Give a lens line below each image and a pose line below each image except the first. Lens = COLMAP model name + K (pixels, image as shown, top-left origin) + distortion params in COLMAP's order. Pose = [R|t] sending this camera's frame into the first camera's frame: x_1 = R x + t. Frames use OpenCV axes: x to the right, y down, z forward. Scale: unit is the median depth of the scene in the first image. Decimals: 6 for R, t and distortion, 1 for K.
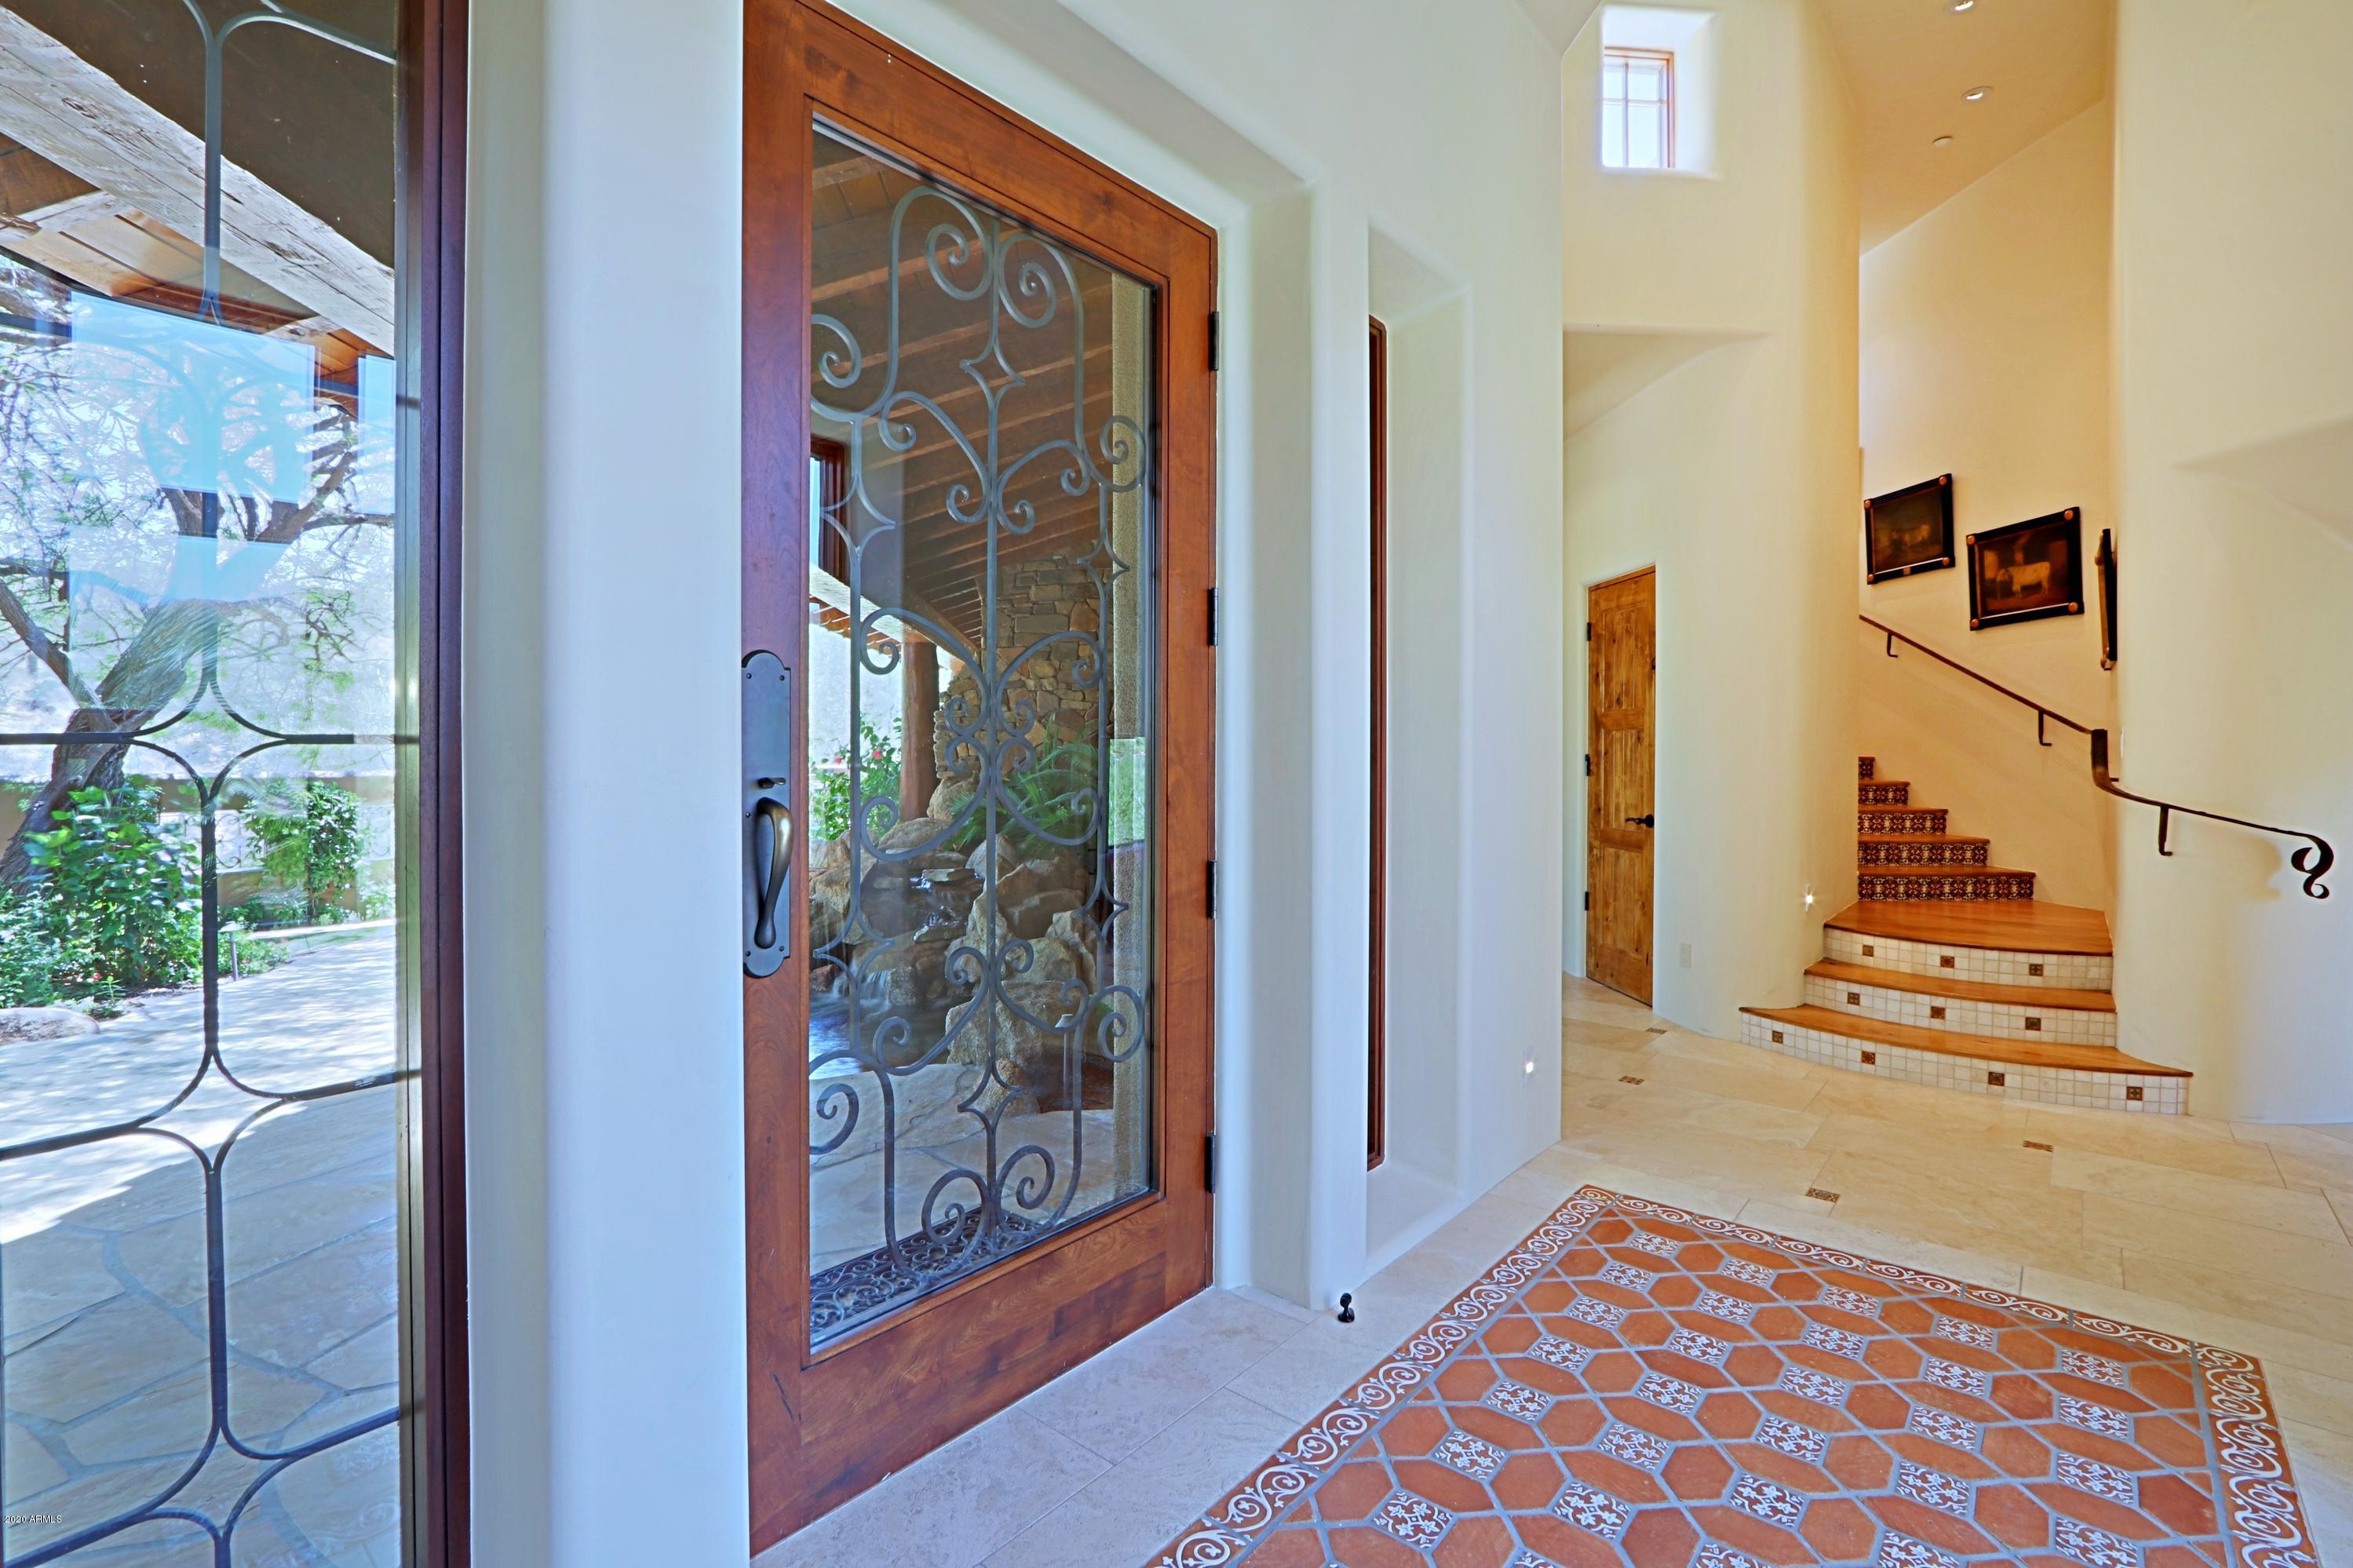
lens RADIAL K [[1085.3, 0, 1182.1], [0, 1085.3, 769.9], [0, 0, 1]] dist [-0.011573, 0.001607]
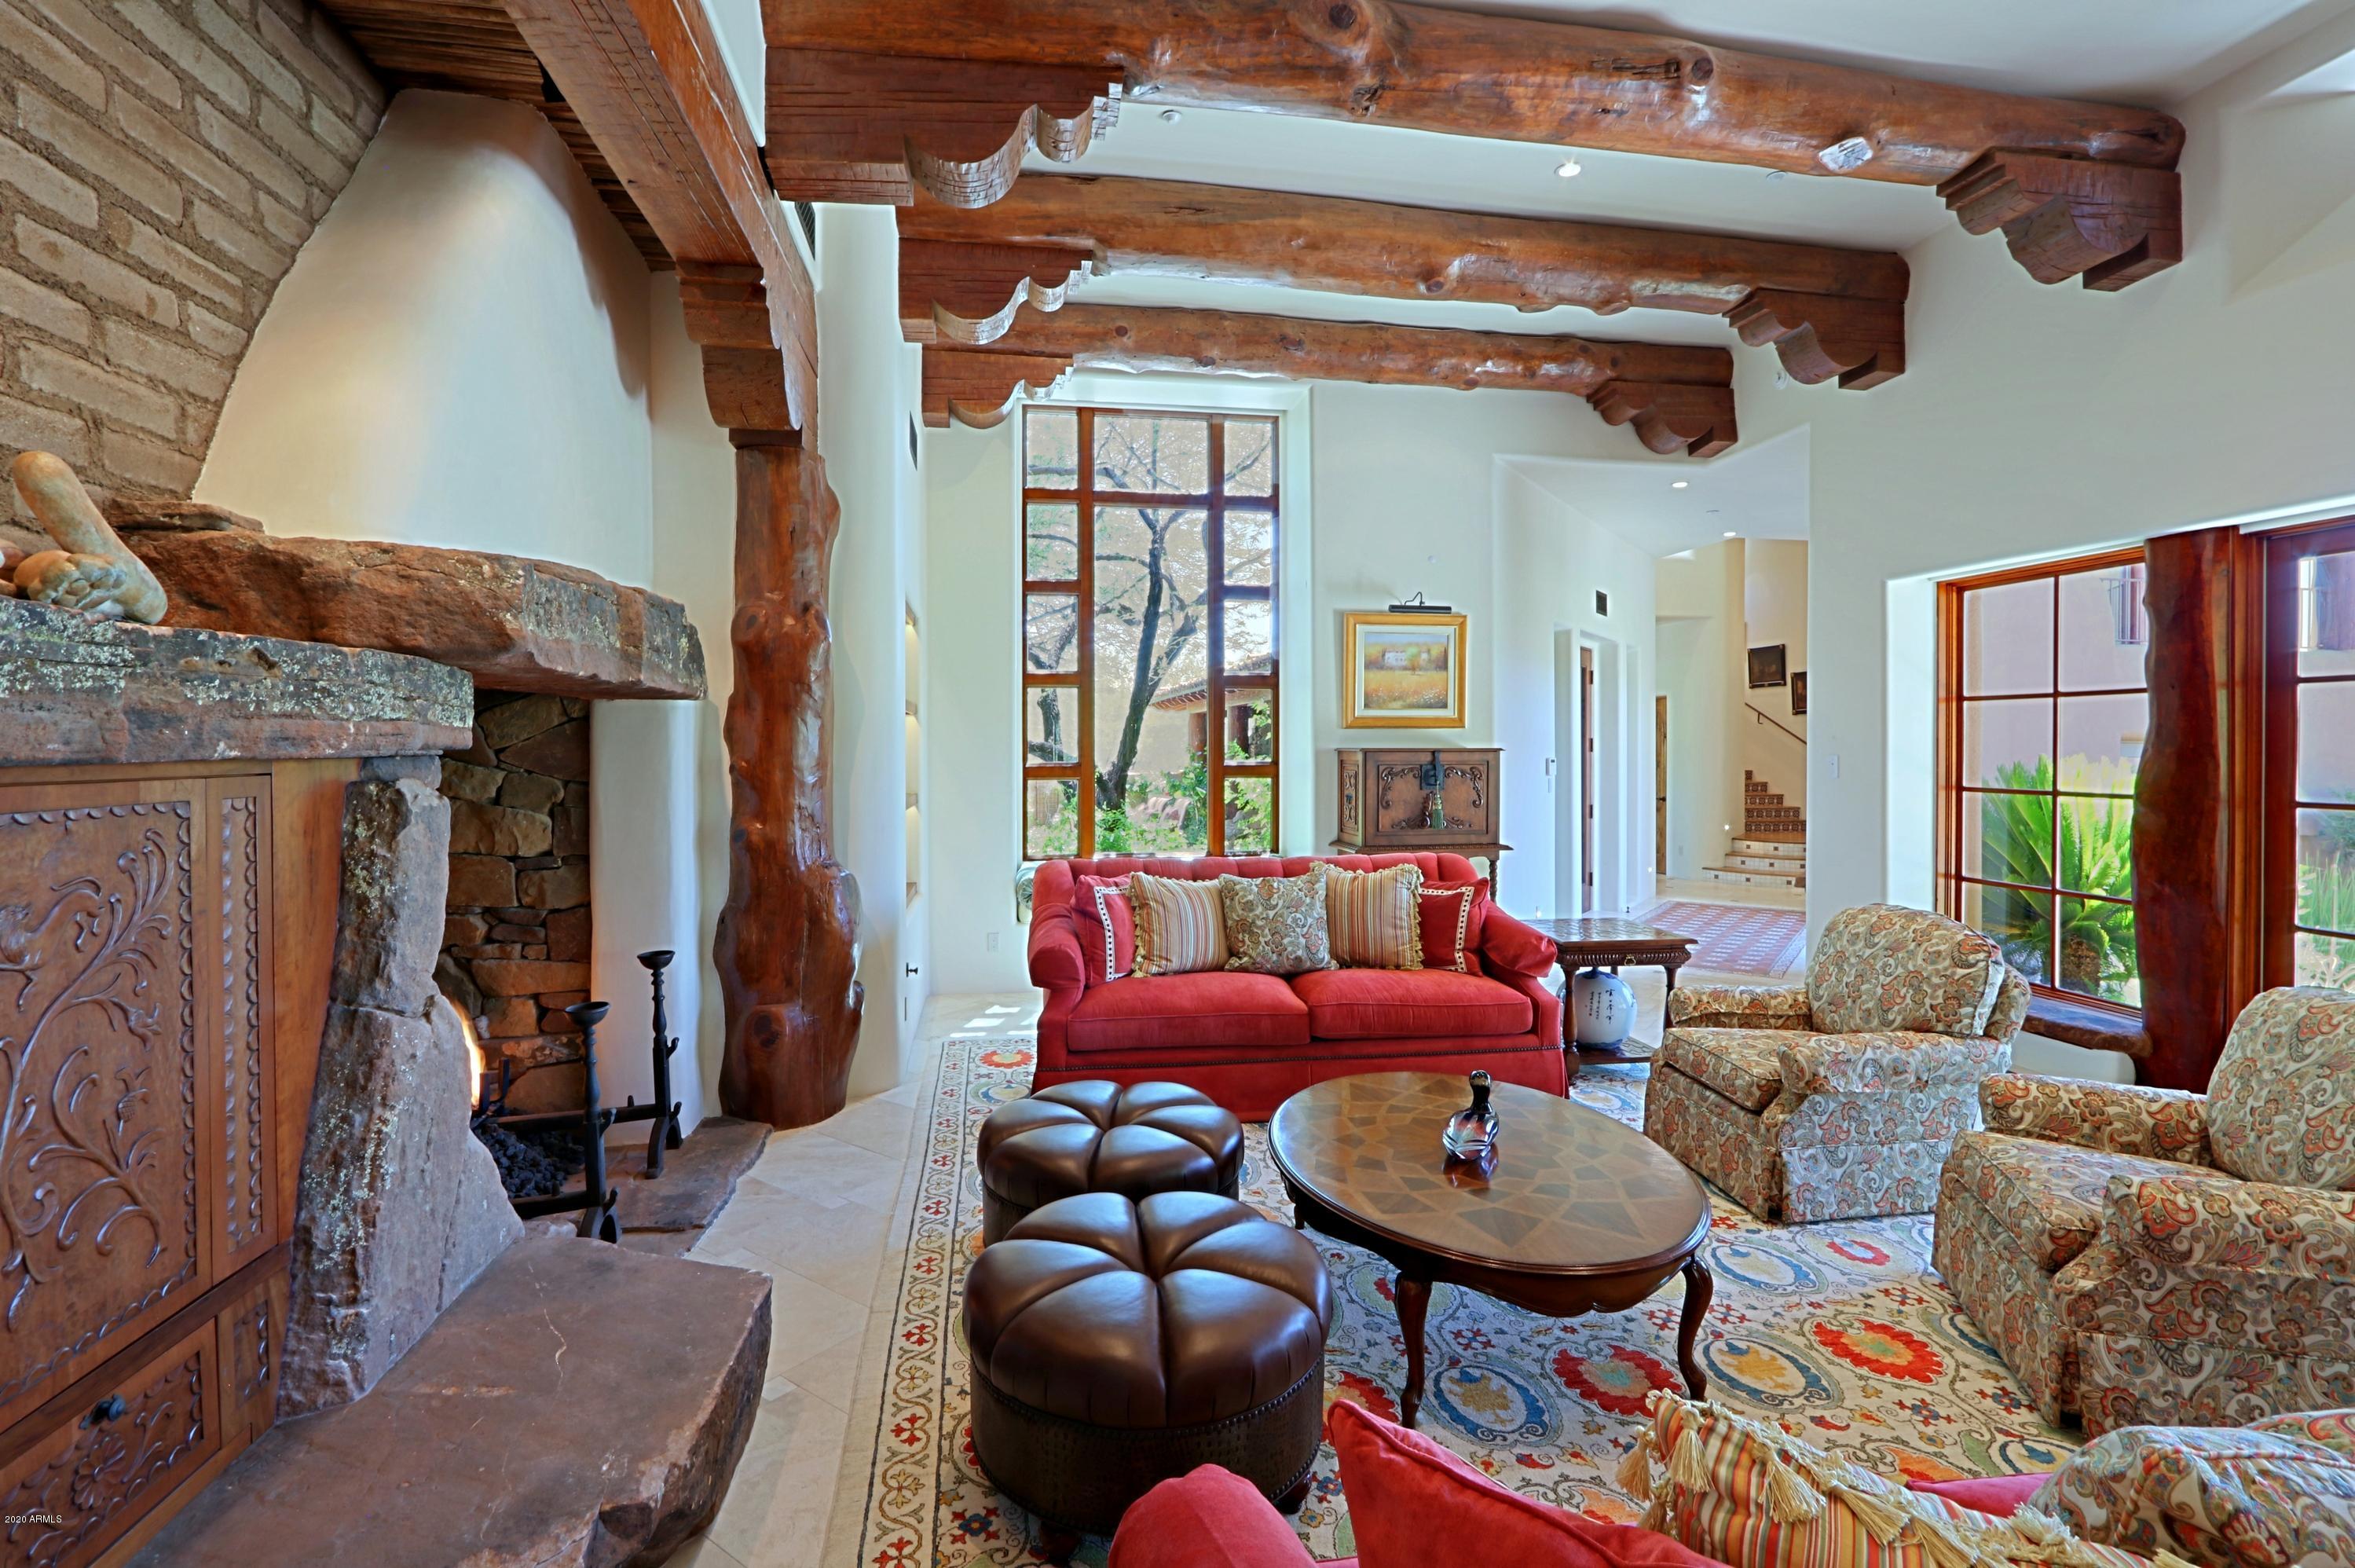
lens RADIAL K [[1086.3, 0, 1176.8], [0, 1086.3, 763.6], [0, 0, 1]] dist [-0.011573, 0.001607]
pose [[0.997403, -0.000946, 0.072021, -0.700071], [0.001133, 0.999996, -0.002562, -0.022490], [-0.072018, 0.002637, 0.997400, -1.136904]]
